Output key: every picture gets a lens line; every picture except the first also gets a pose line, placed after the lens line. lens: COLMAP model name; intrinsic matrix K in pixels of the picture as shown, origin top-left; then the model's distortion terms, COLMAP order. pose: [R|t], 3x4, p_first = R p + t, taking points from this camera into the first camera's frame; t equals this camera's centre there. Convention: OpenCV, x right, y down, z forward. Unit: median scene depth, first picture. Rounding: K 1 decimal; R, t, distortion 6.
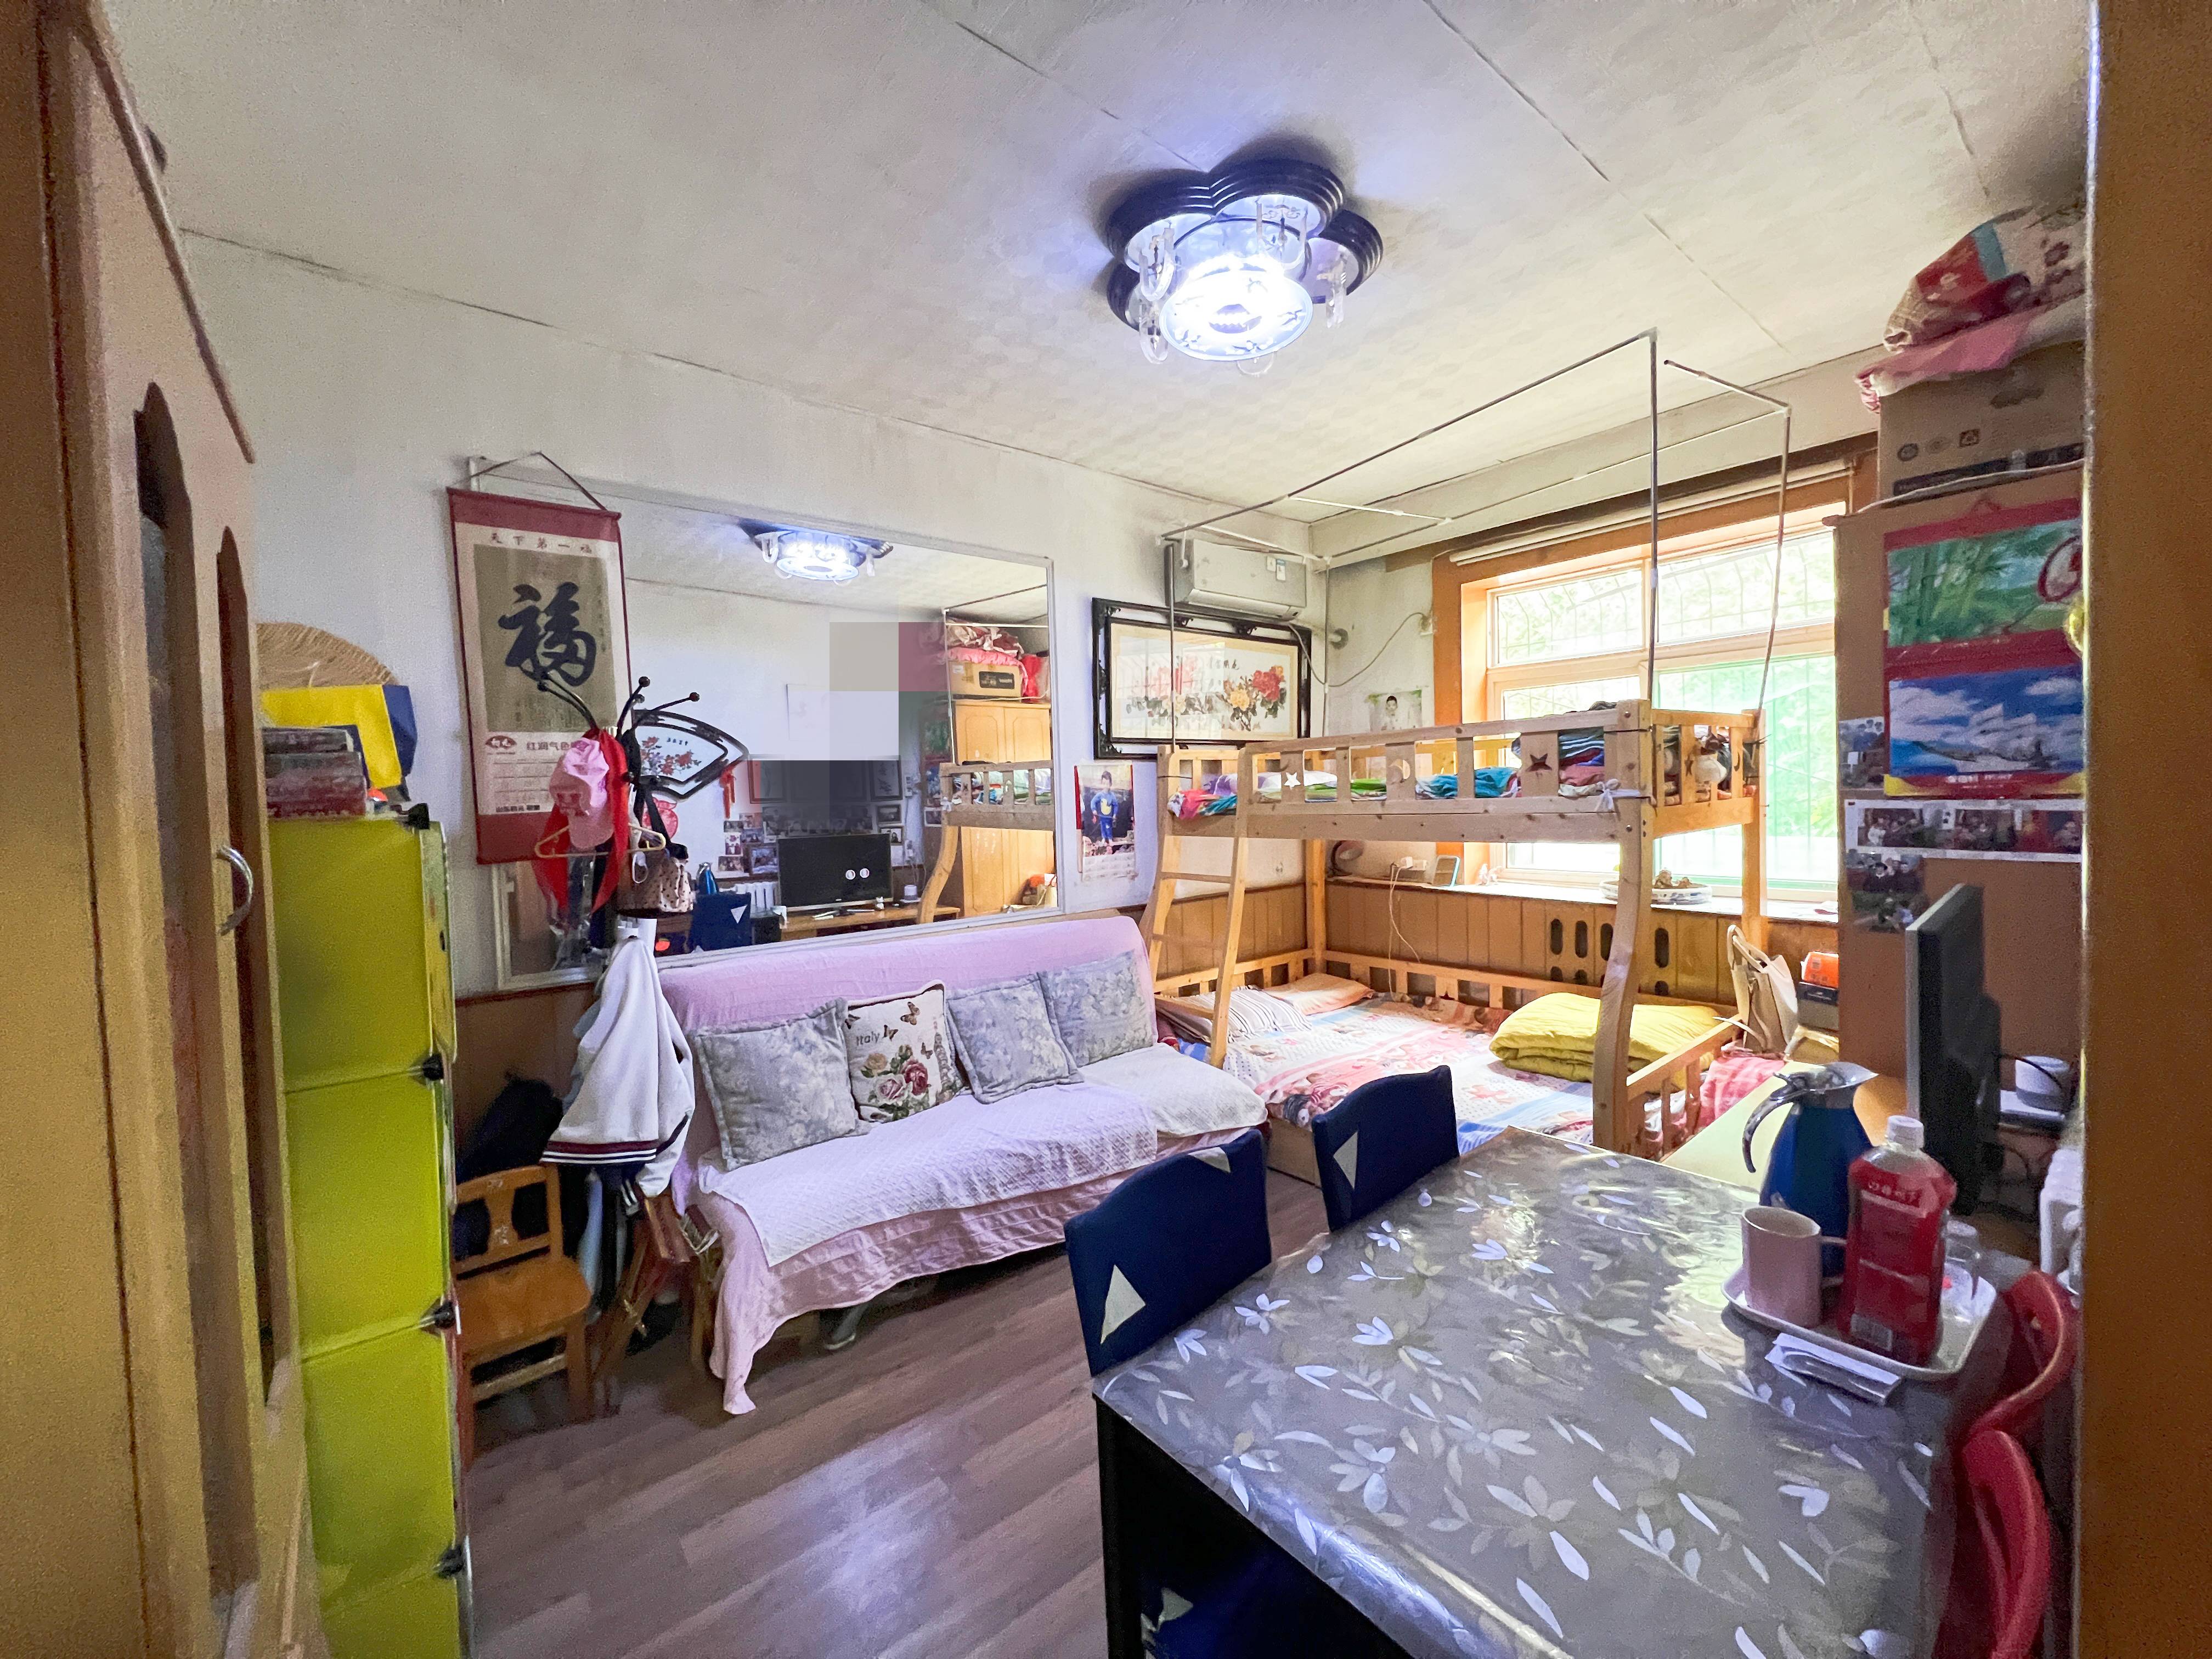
lens RADIAL K [[872.2, 0, 1106.0], [0, 872.2, 829.5], [0, 0, 1]] dist [-0.002866, -0.000249]
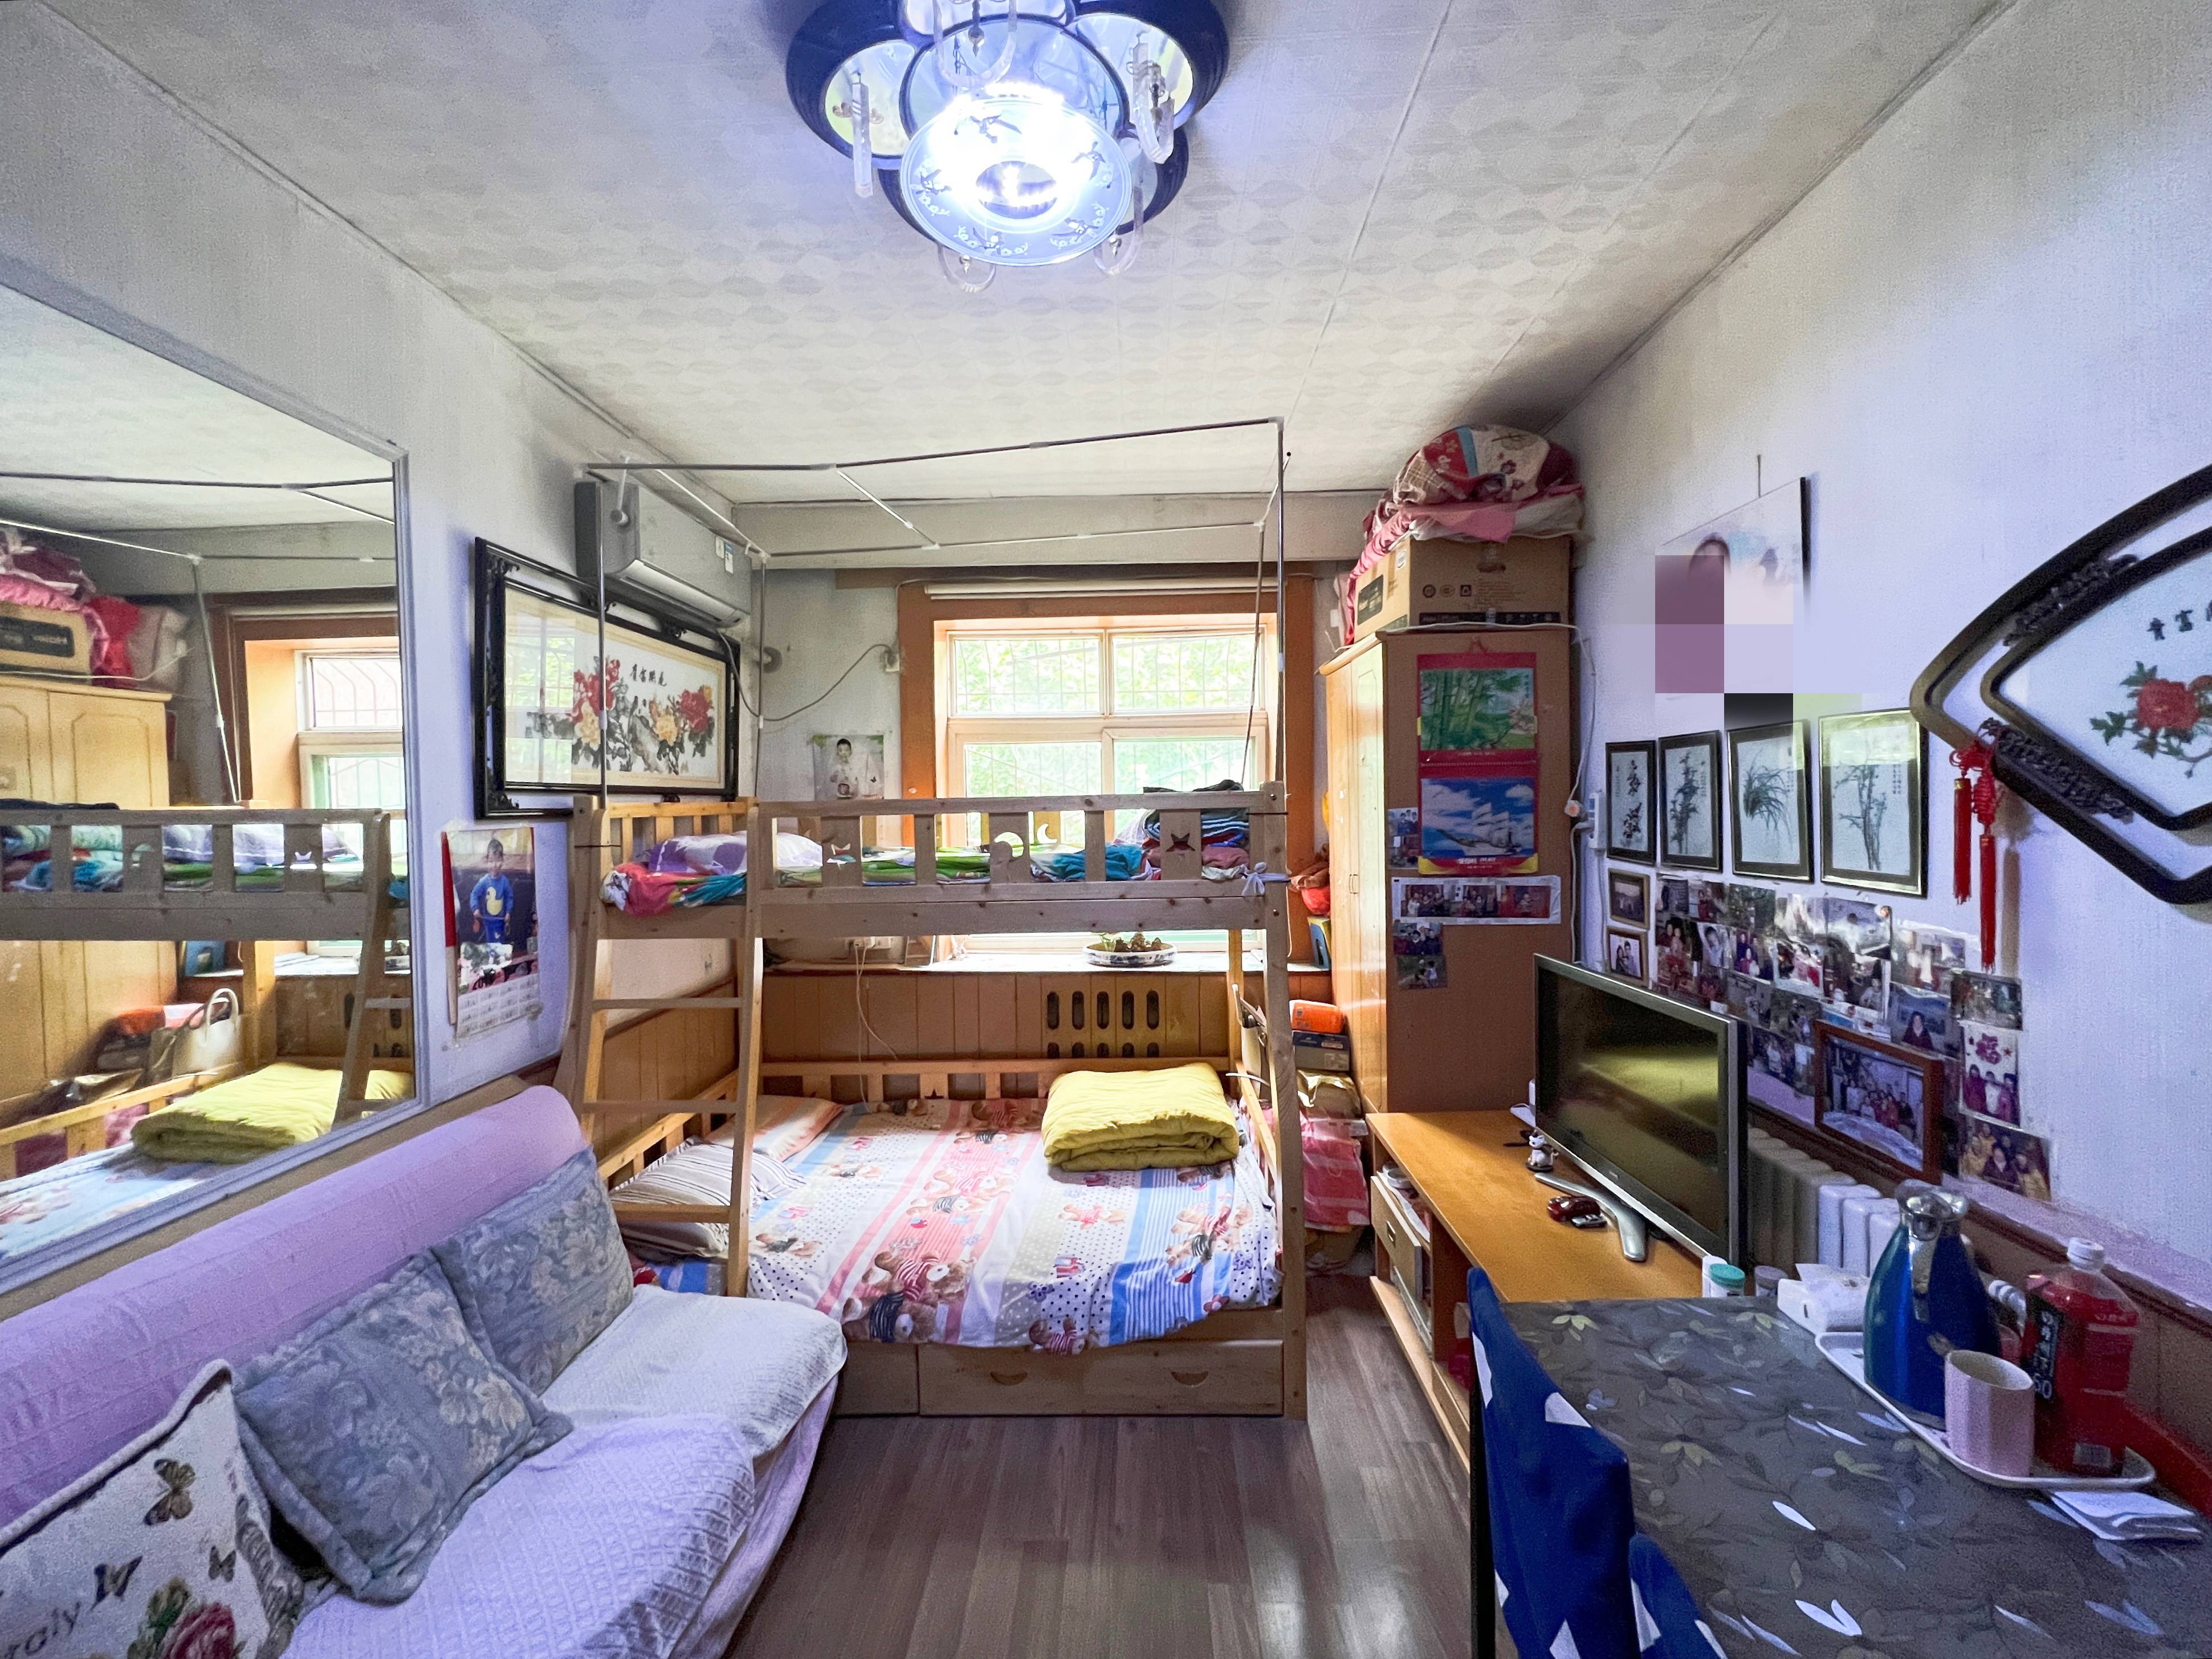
lens RADIAL K [[914.0, 0, 1106.0], [0, 914.0, 829.5], [0, 0, 1]] dist [0.002146, 0.000262]
pose [[0.654073, -0.000039, 0.756431, -0.215523], [0.027225, 0.999353, -0.023490, -0.053733], [-0.755941, 0.035958, 0.653651, 0.330988]]
